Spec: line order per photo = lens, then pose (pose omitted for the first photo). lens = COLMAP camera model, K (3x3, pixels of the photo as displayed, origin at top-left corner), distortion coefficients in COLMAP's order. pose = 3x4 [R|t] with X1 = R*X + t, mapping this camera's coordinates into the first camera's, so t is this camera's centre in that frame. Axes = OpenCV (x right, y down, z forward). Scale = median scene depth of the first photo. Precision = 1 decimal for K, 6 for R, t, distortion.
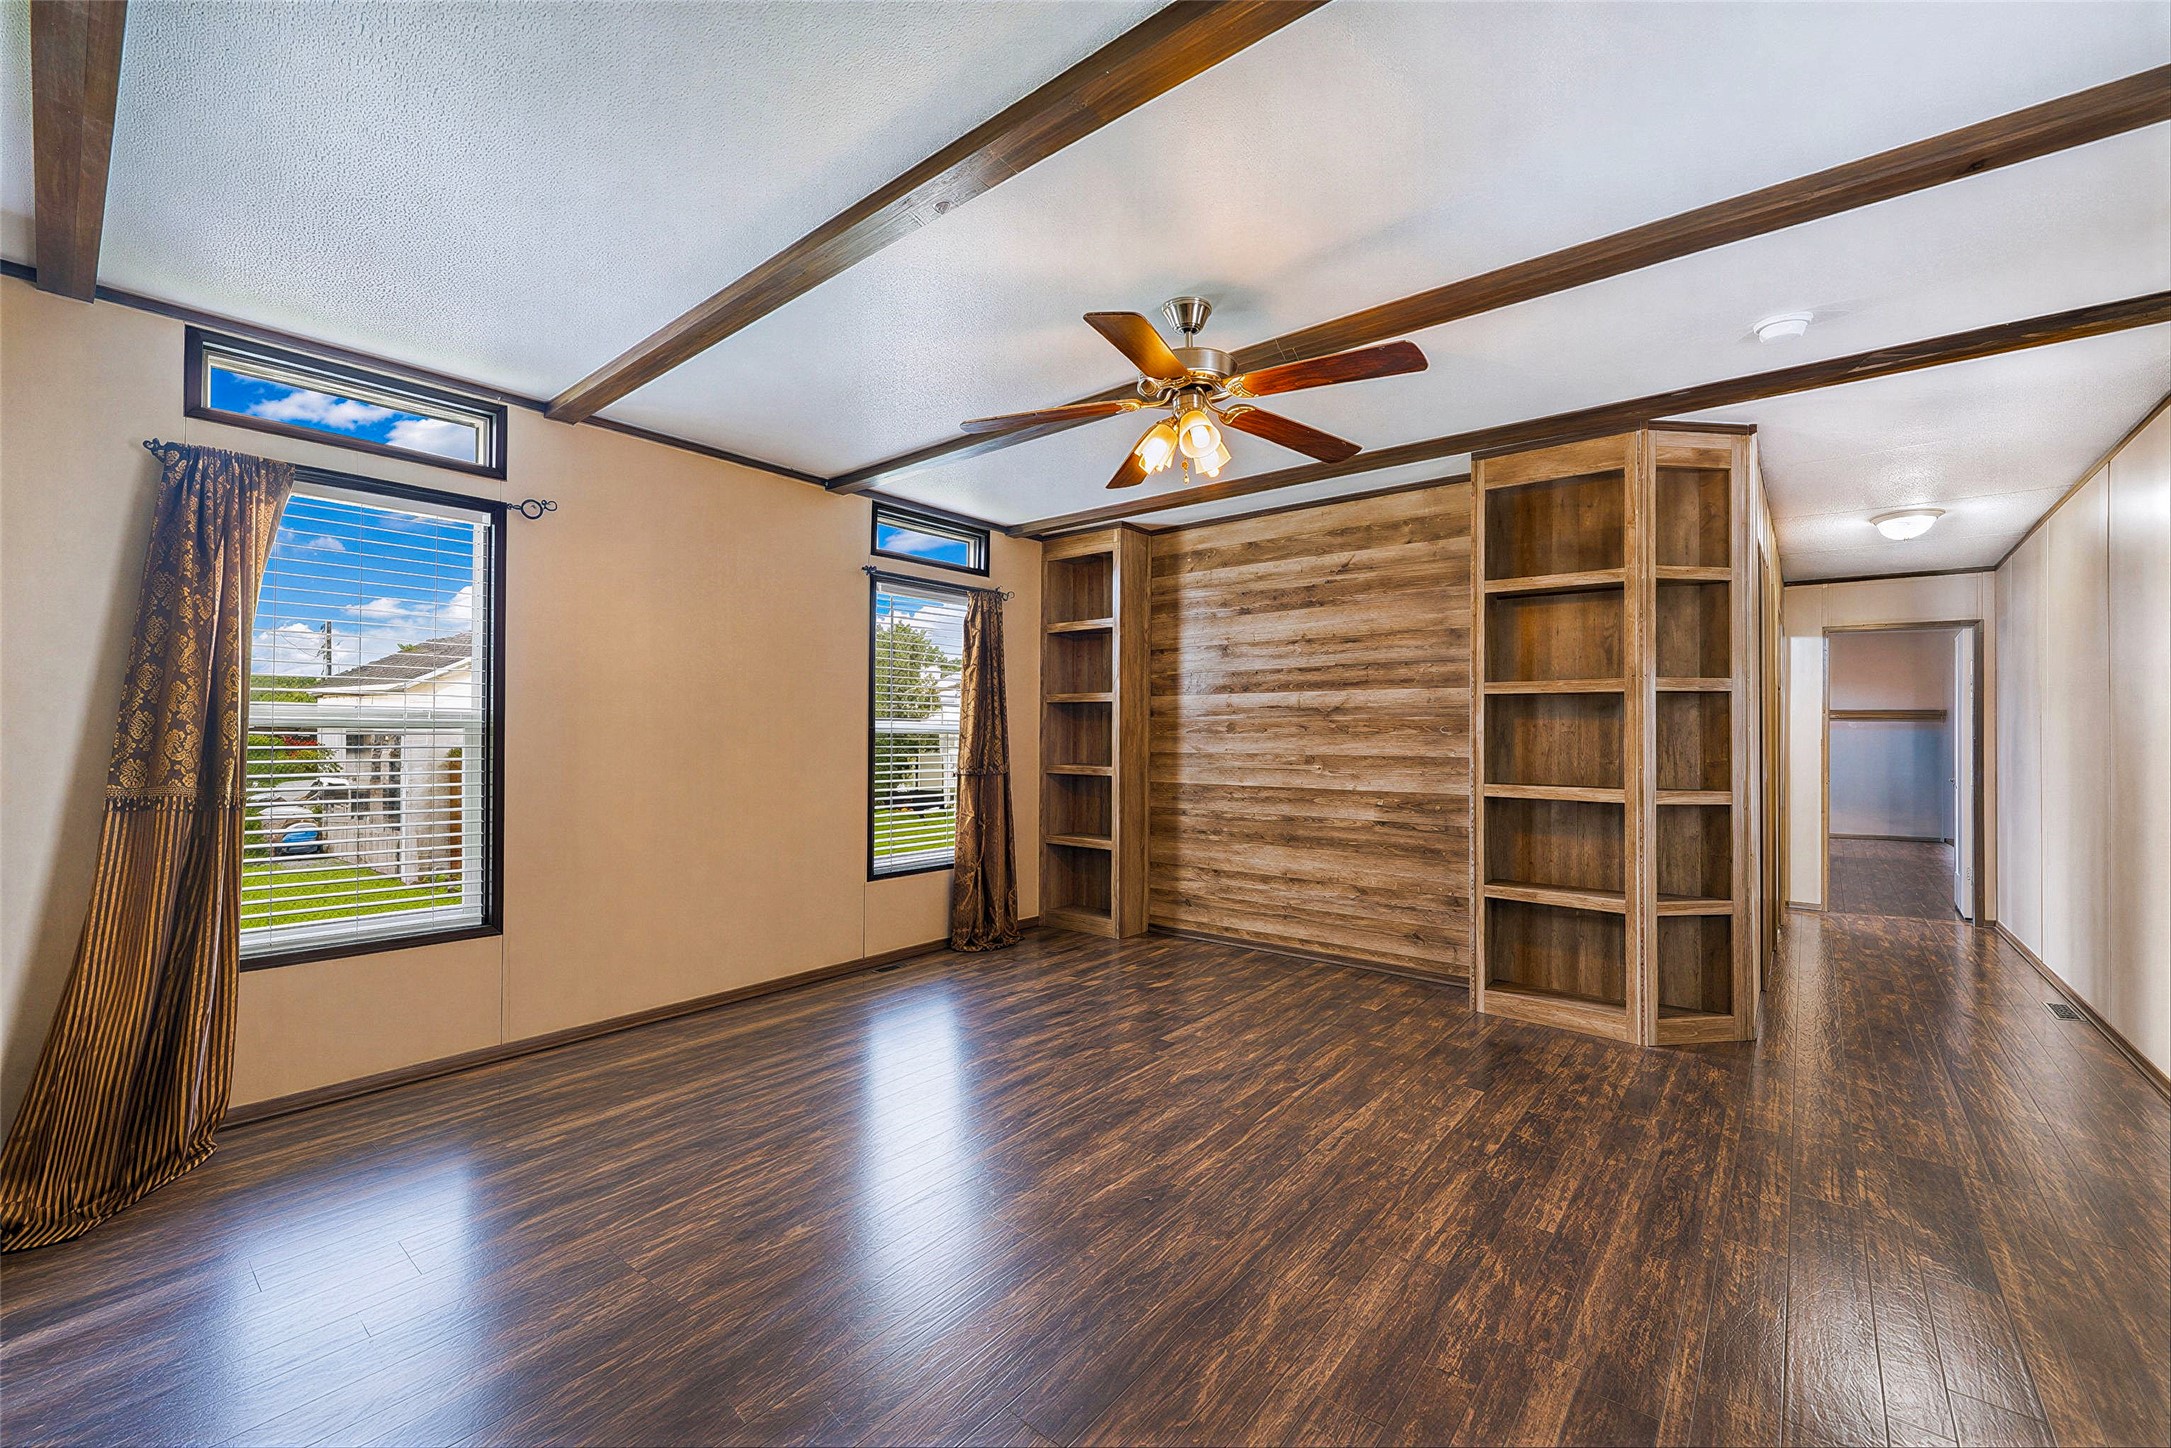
lens RADIAL K [[855.2, 0, 1089.4], [0, 855.2, 727.2], [0, 0, 1]] dist [-0.001573, -0.000117]
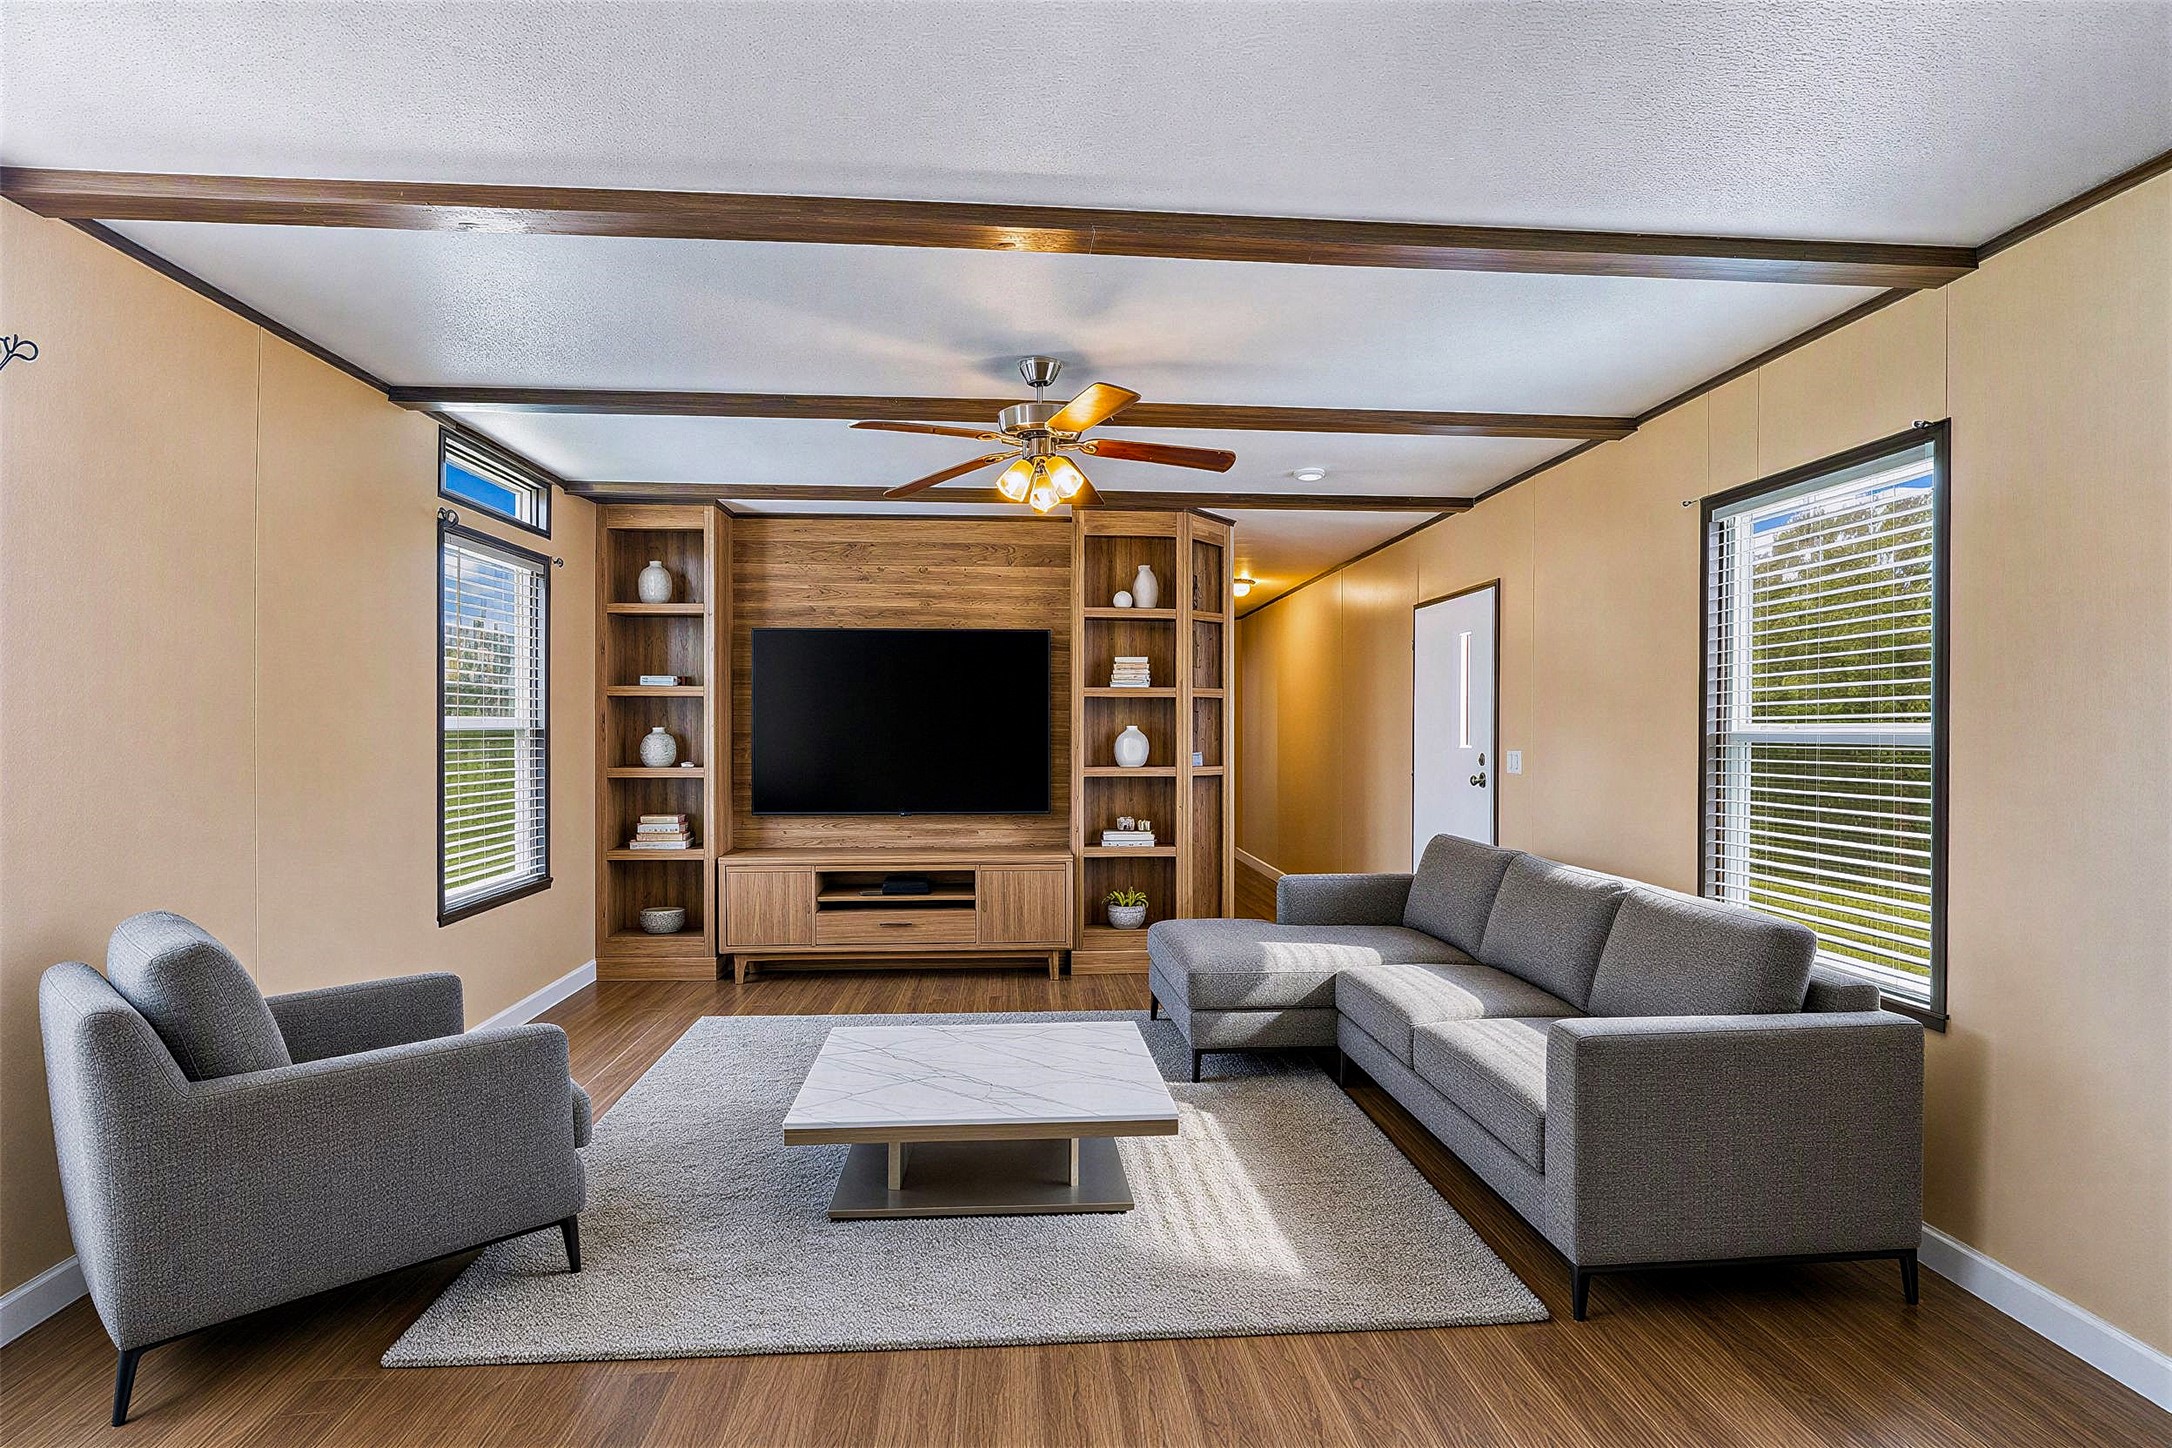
lens RADIAL K [[855.6, 0, 1090.2], [0, 855.6, 722.1], [0, 0, 1]] dist [-0.001573, -0.000117]
pose [[0.730876, -0.004598, 0.682495, -0.349872], [0.001433, 0.999985, 0.005202, -0.006270], [-0.682509, -0.002825, 0.730872, 0.059788]]
